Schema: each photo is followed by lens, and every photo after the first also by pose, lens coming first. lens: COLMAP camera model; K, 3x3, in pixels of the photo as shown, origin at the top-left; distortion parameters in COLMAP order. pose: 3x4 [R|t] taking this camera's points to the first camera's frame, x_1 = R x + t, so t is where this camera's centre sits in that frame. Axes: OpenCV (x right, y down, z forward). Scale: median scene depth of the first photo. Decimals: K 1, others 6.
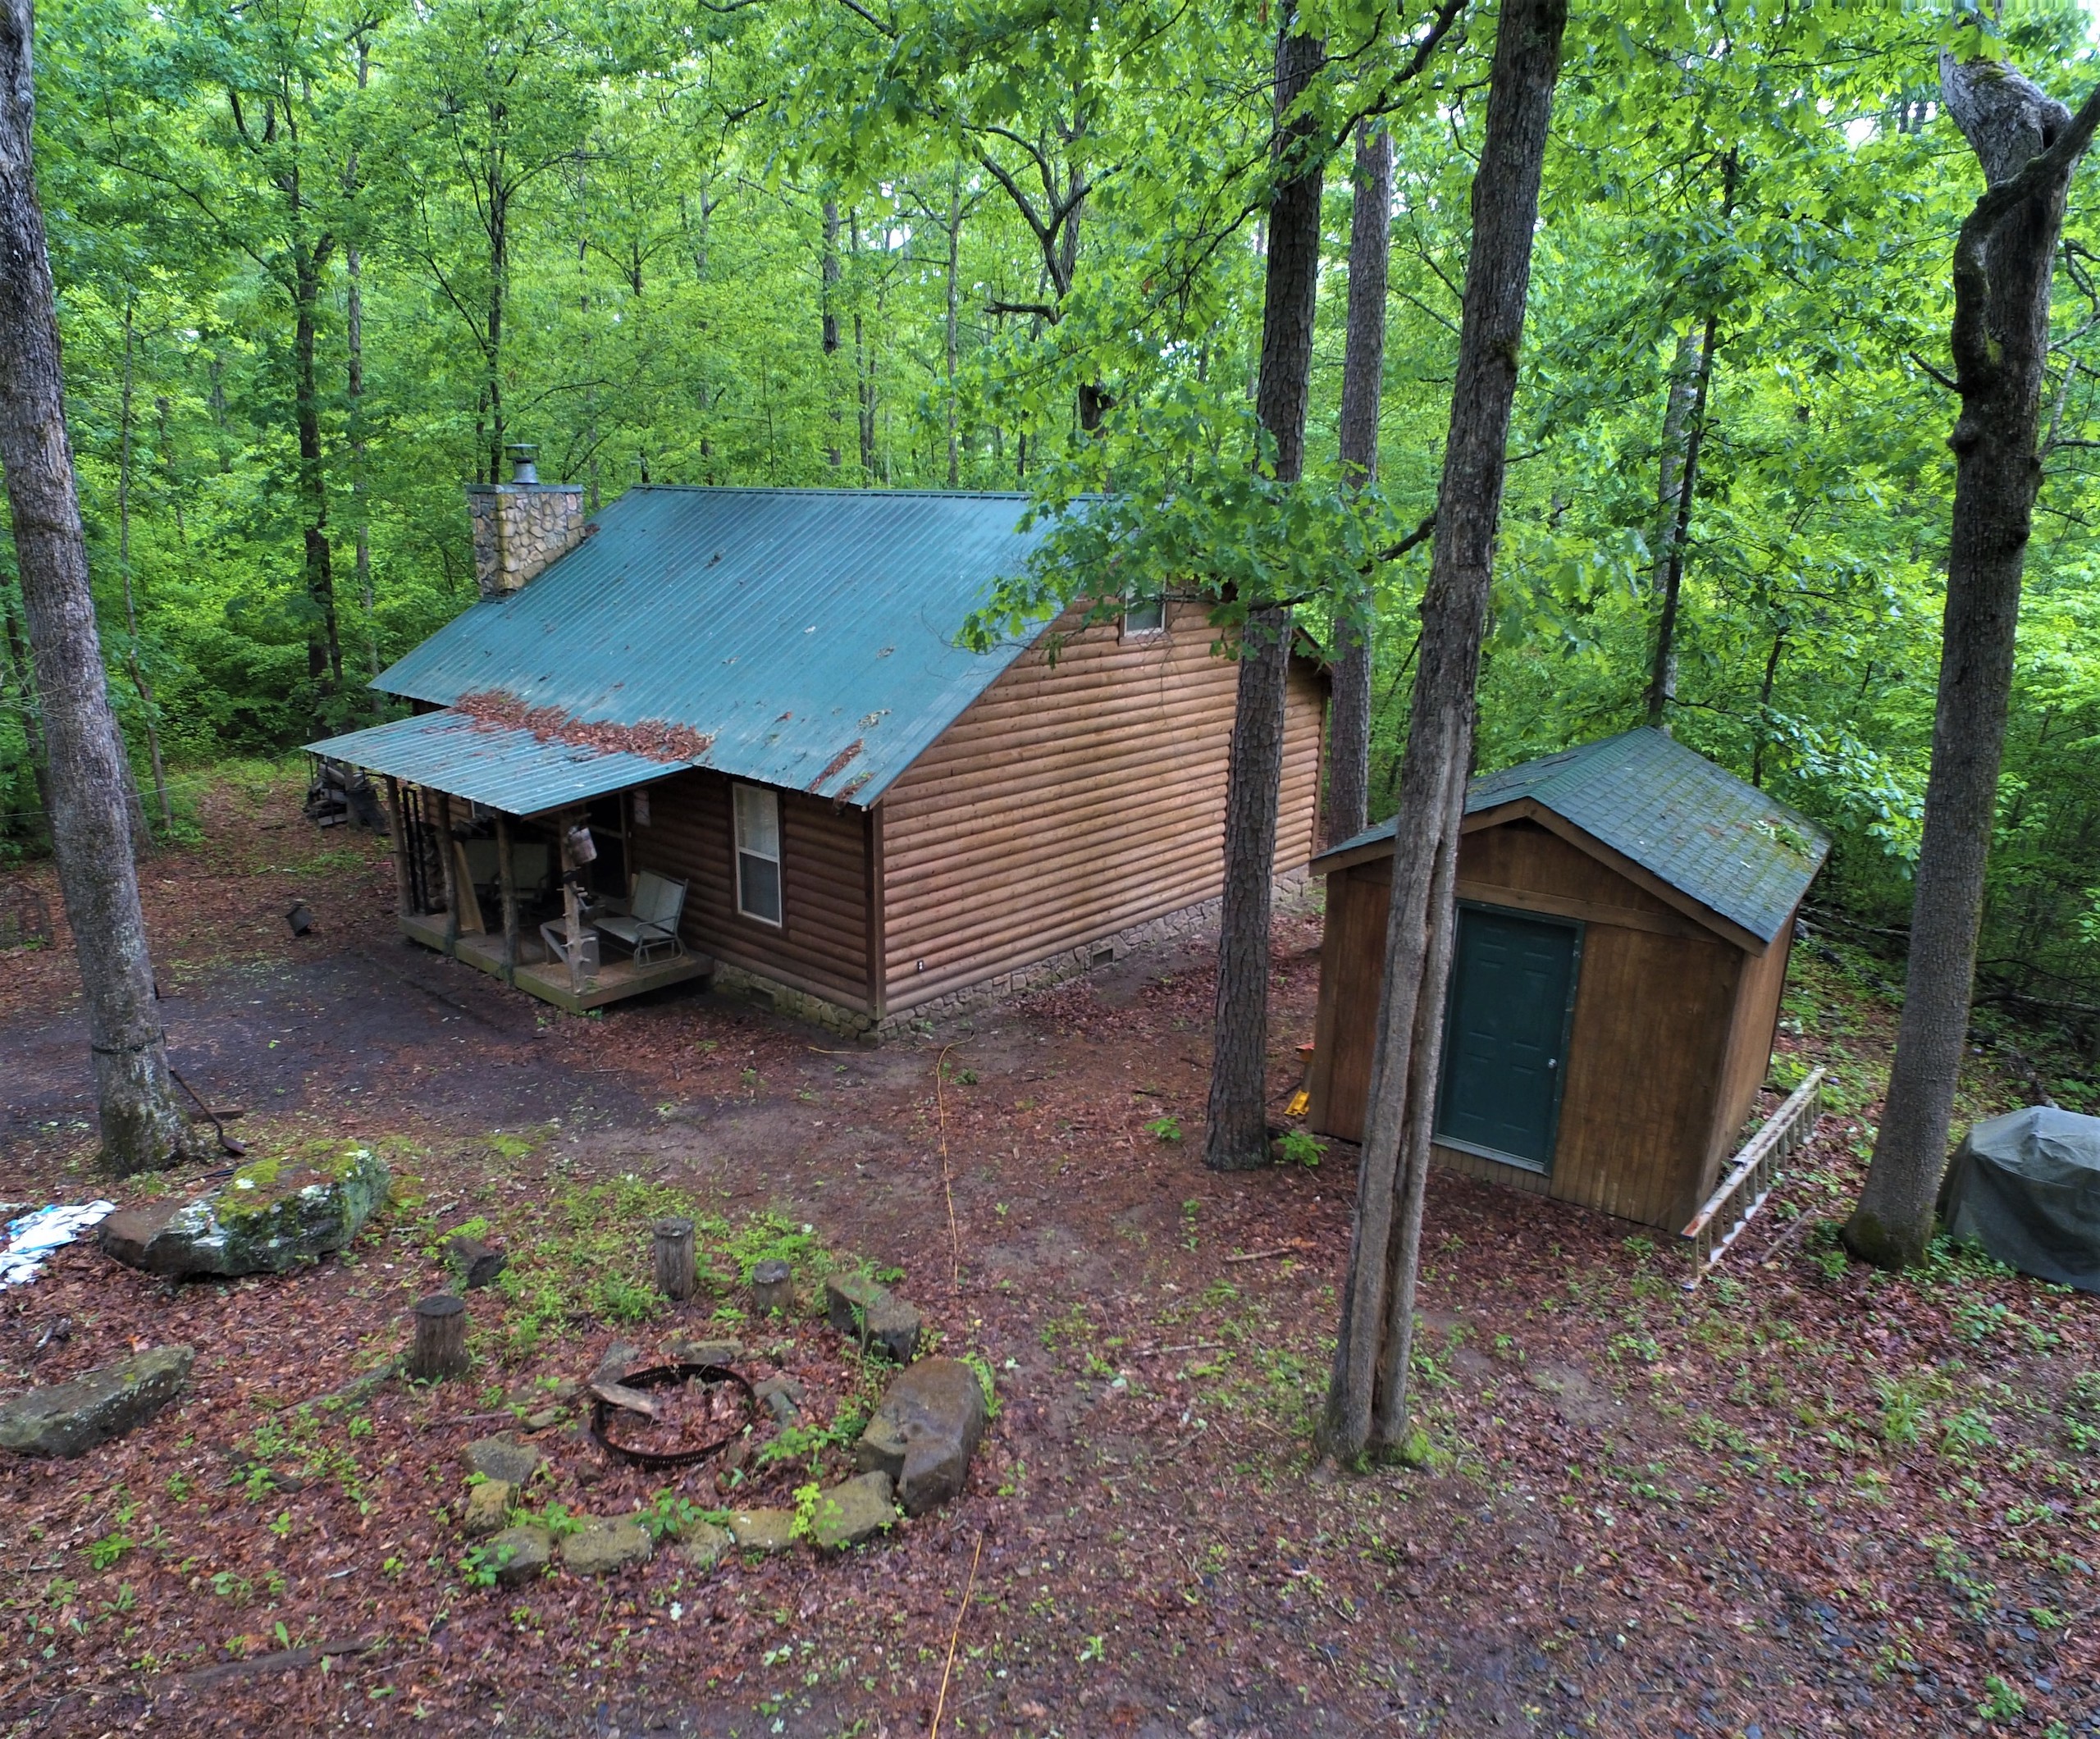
lens RADIAL K [[1468.4, 0, 1006.4], [0, 1468.4, 913.7], [0, 0, 1]] dist [-0.002177, 0.000044]
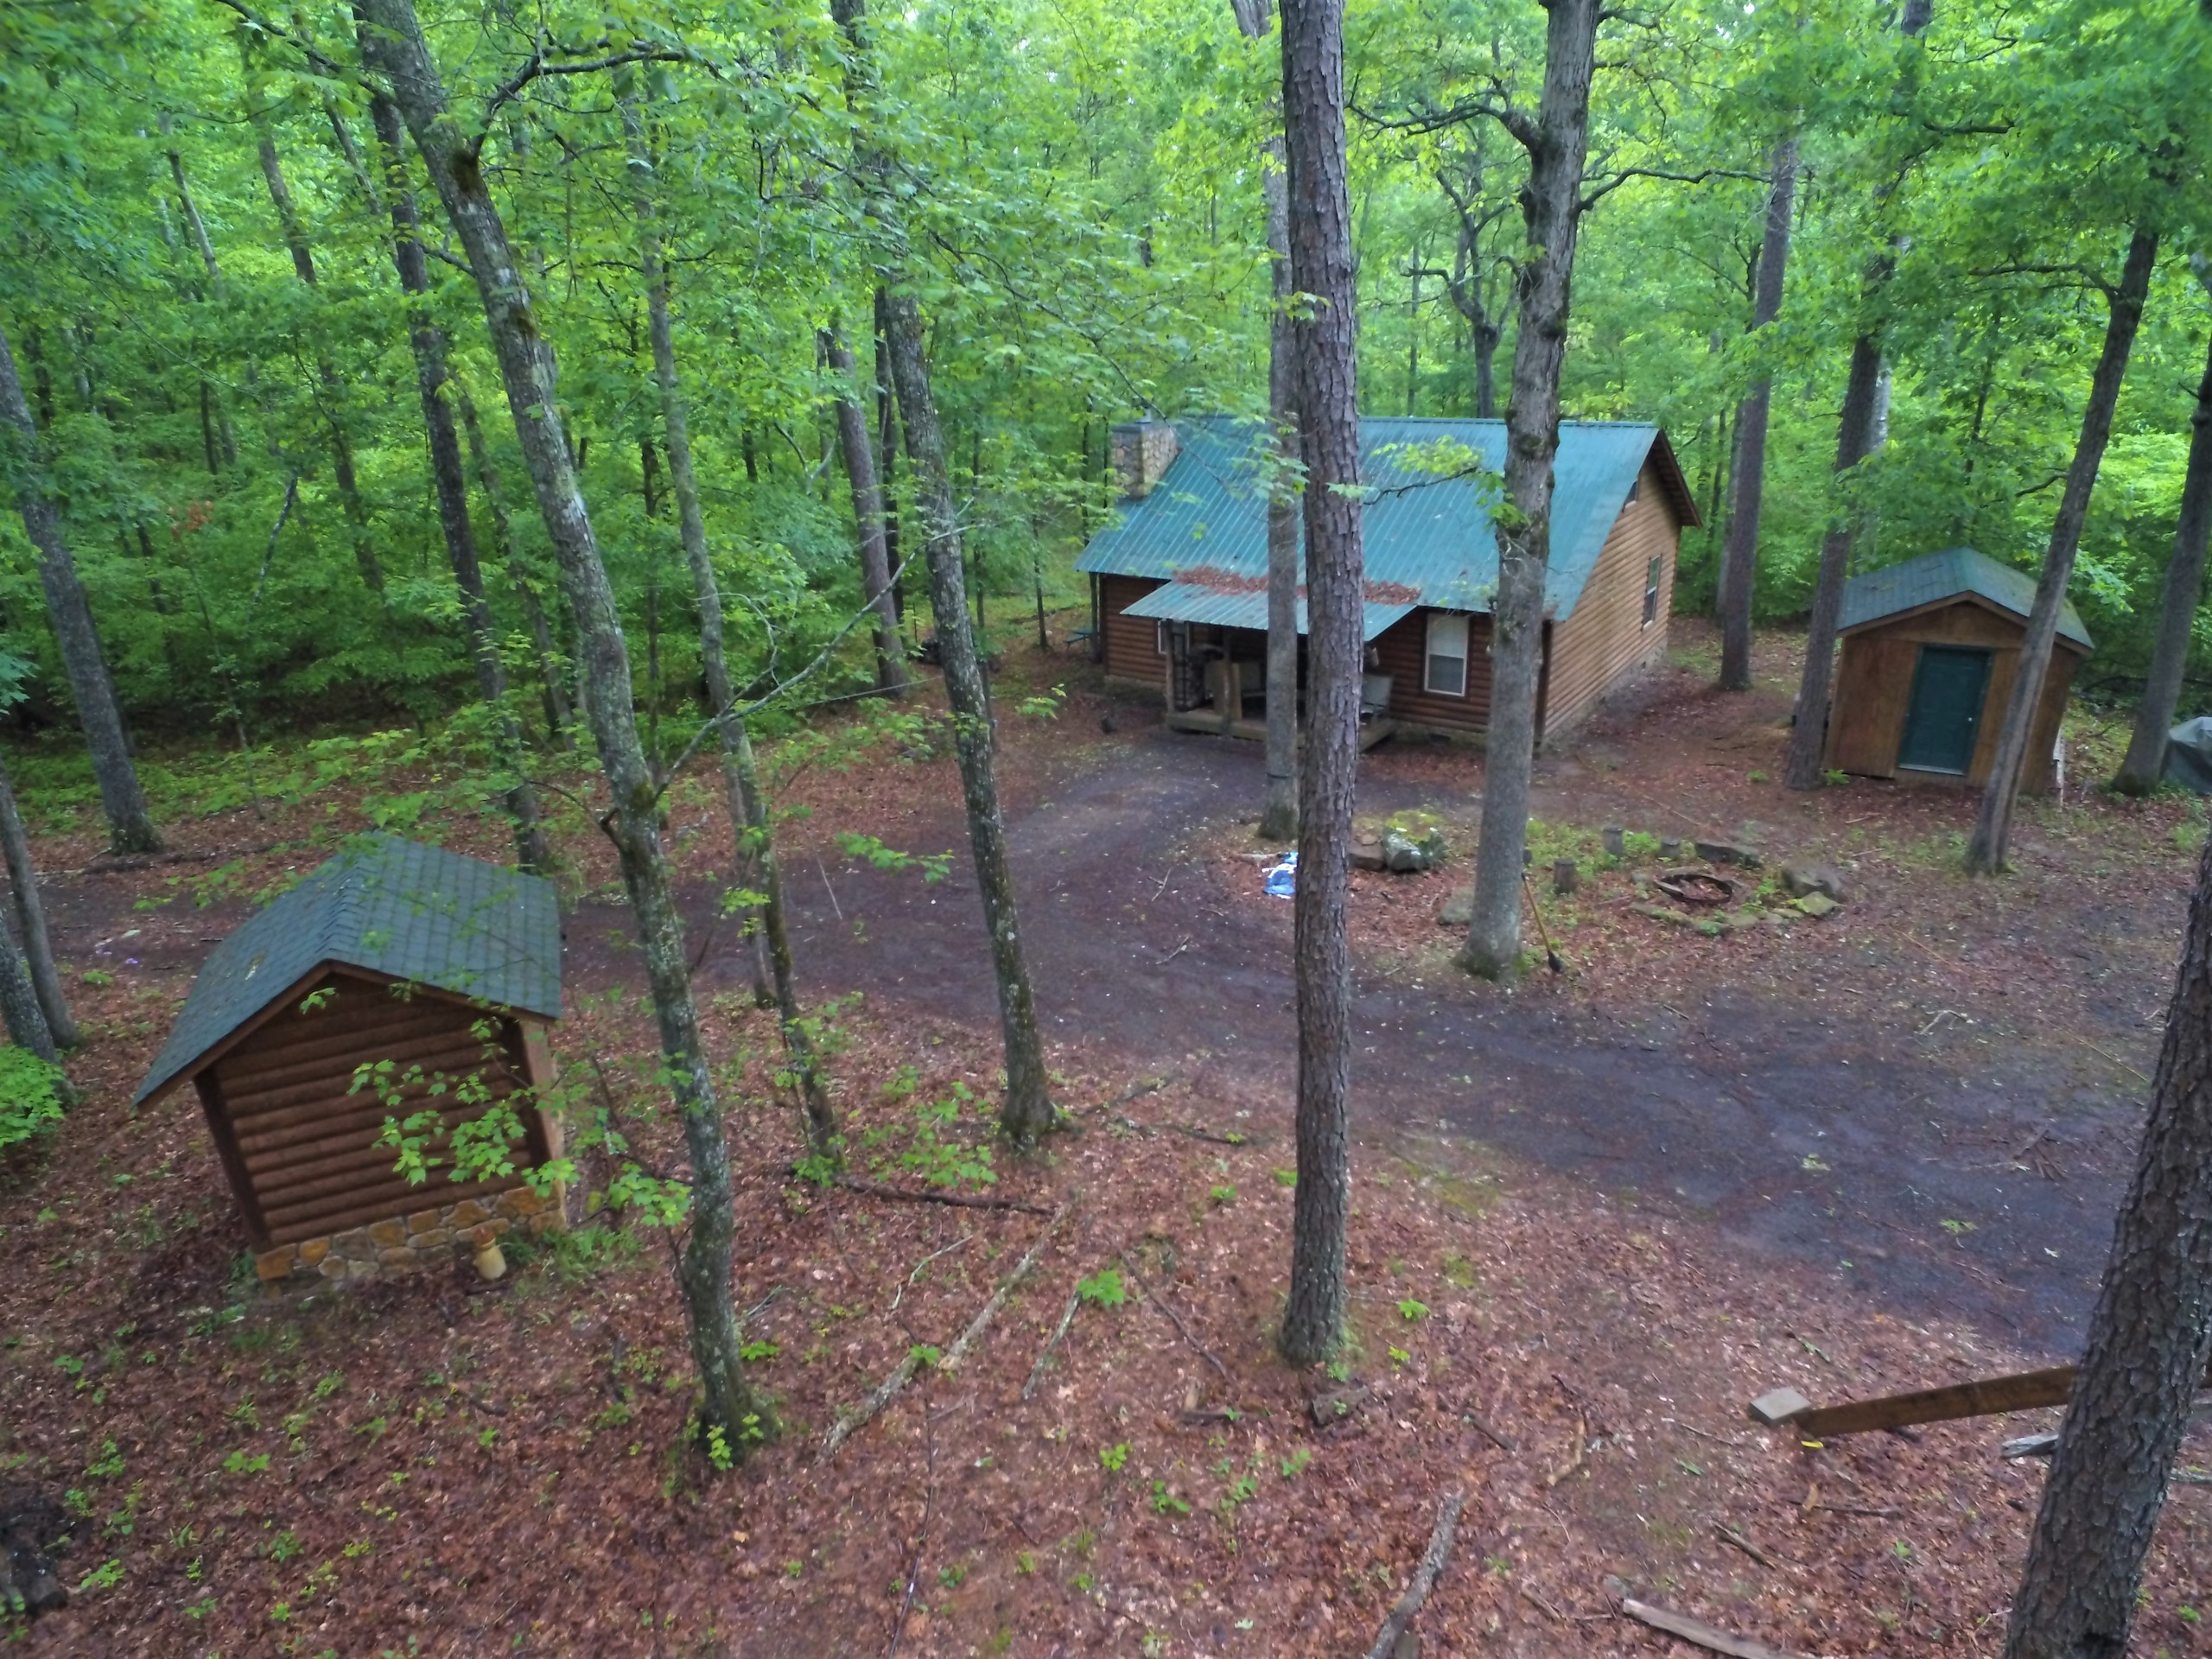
lens RADIAL K [[1414.5, 0, 1095.9], [0, 1414.5, 826.6], [0, 0, 1]] dist [0.002377, 0.001155]
pose [[0.990920, -0.093401, 0.096711, -1.030177], [0.085245, 0.992703, 0.085290, -0.022893], [-0.103971, -0.076271, 0.991651, -0.834019]]
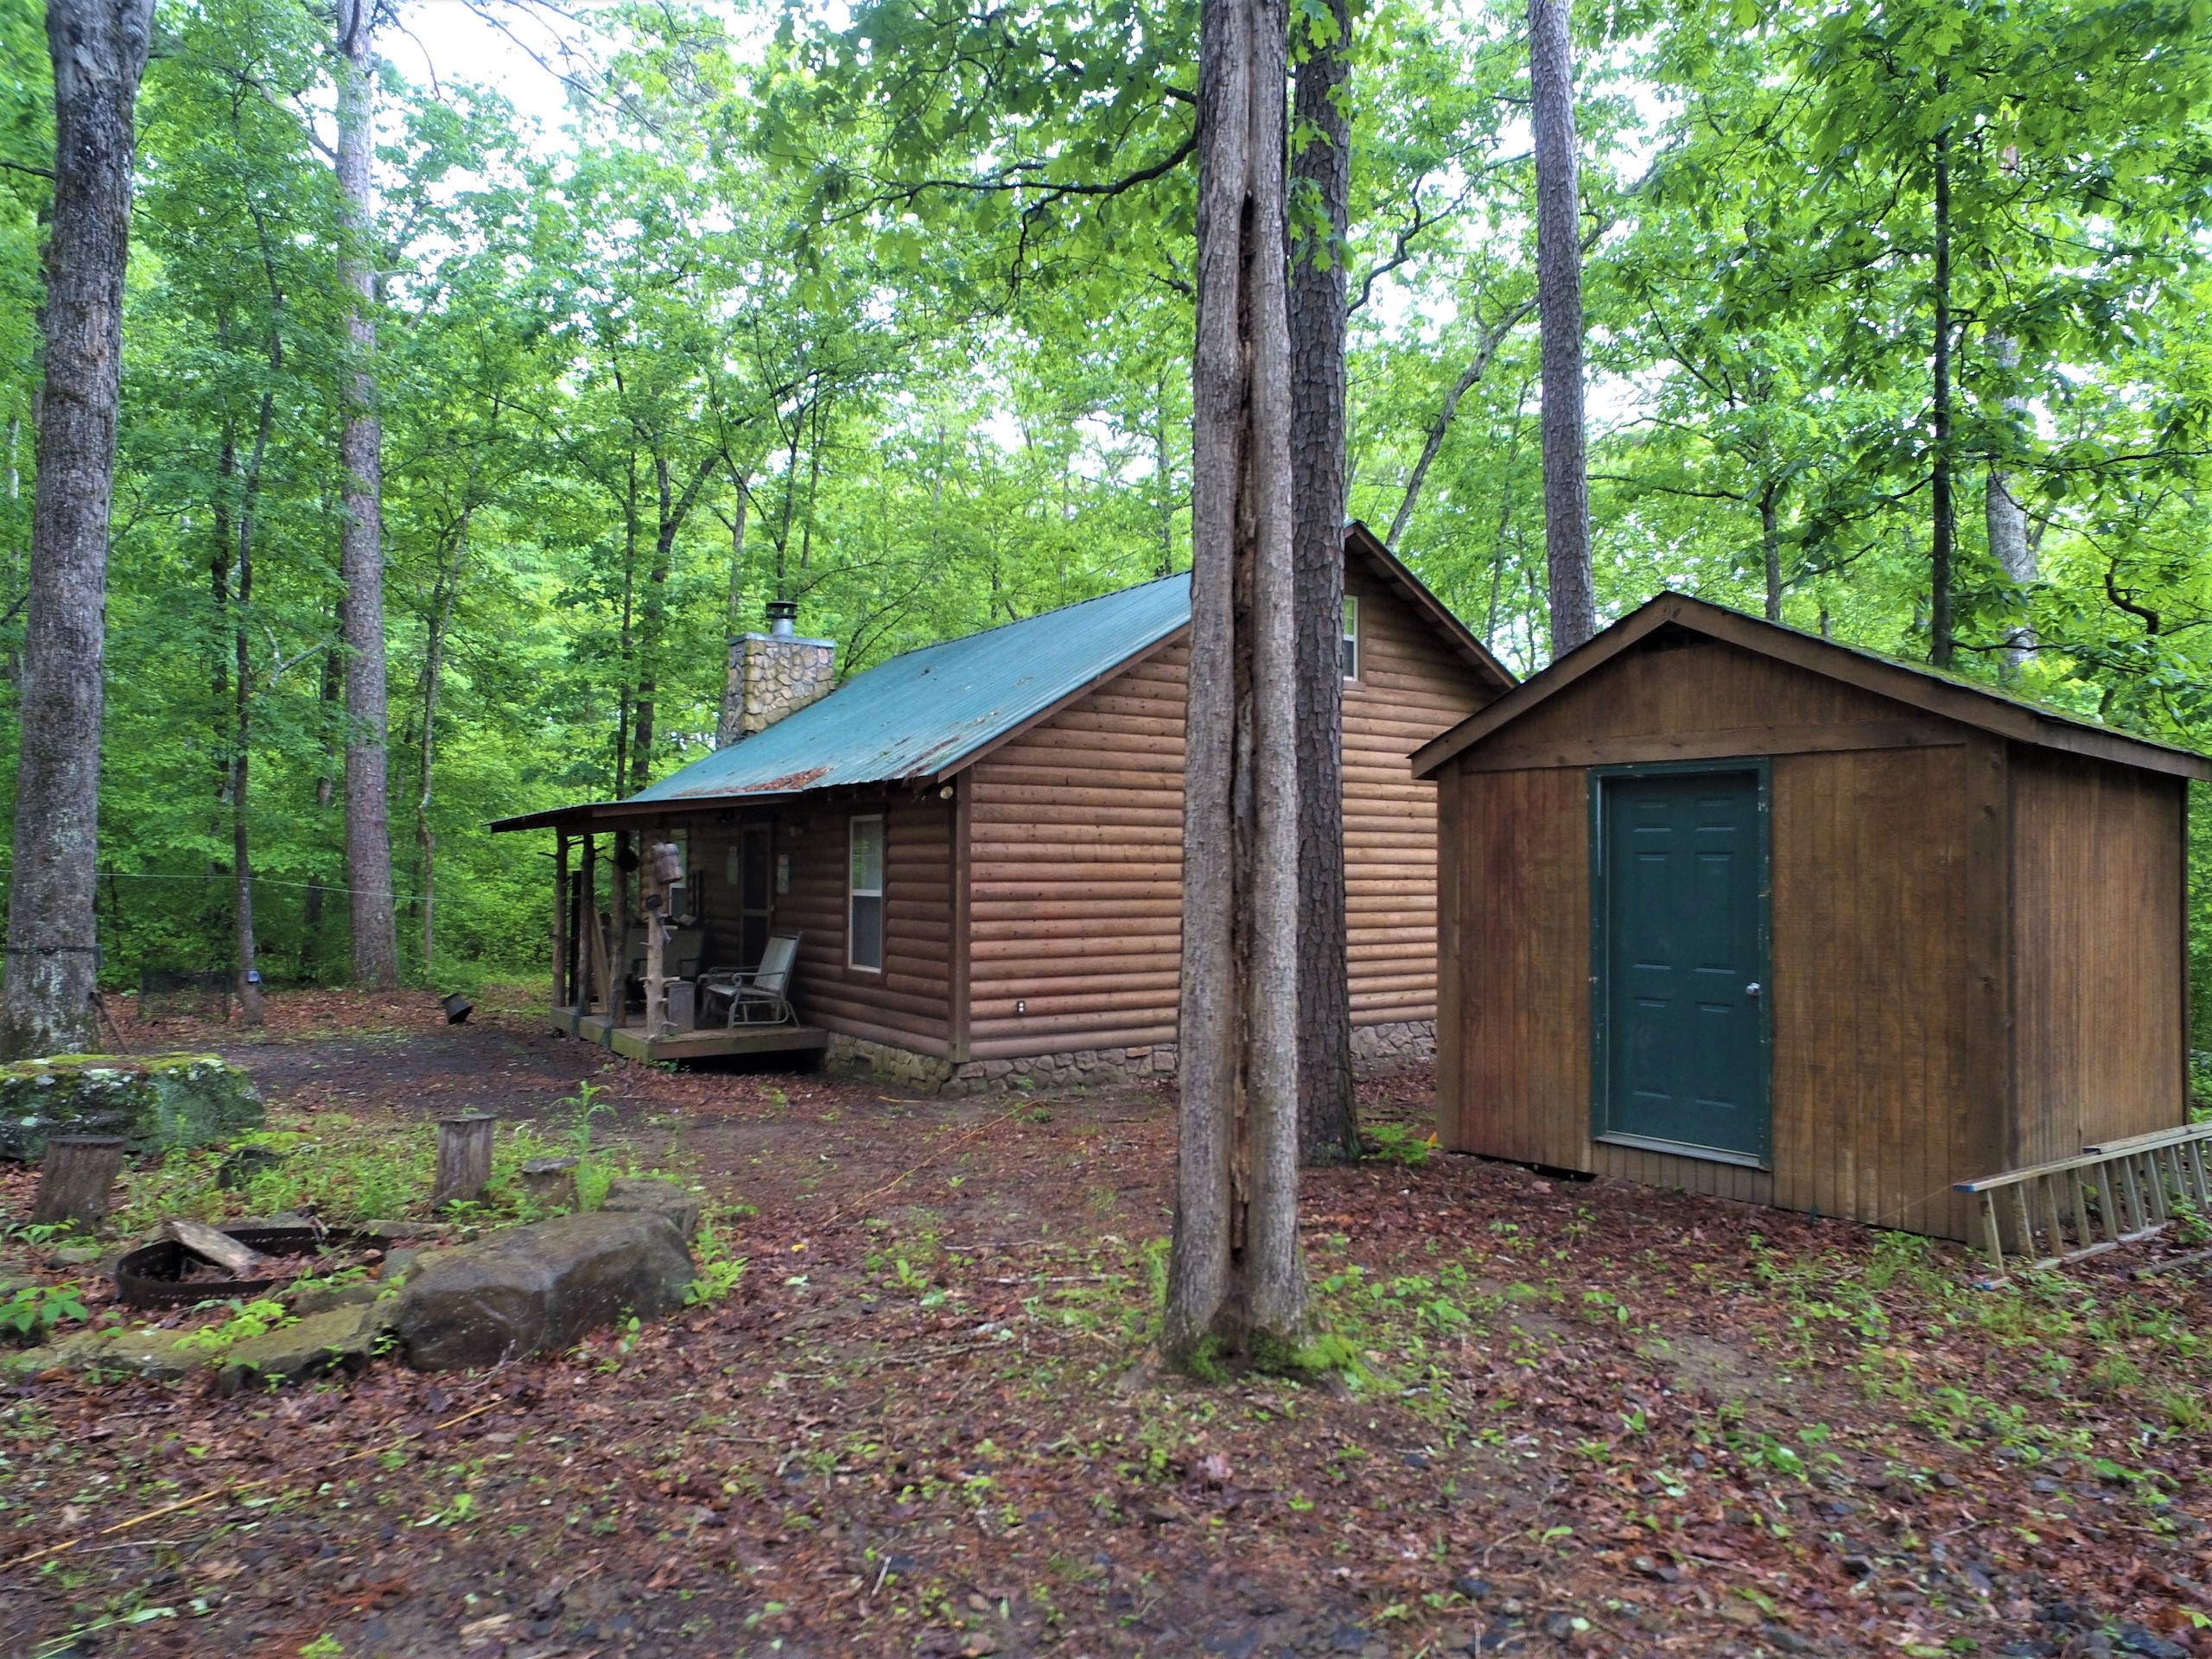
lens RADIAL K [[1414.5, 0, 1114.6], [0, 1414.5, 829.9], [0, 0, 1]] dist [0.002377, 0.001155]
pose [[0.974783, -0.011213, -0.222874, 0.230144], [-0.060548, 0.947982, -0.312513, 0.248759], [0.214785, 0.318127, 0.923397, 0.316621]]
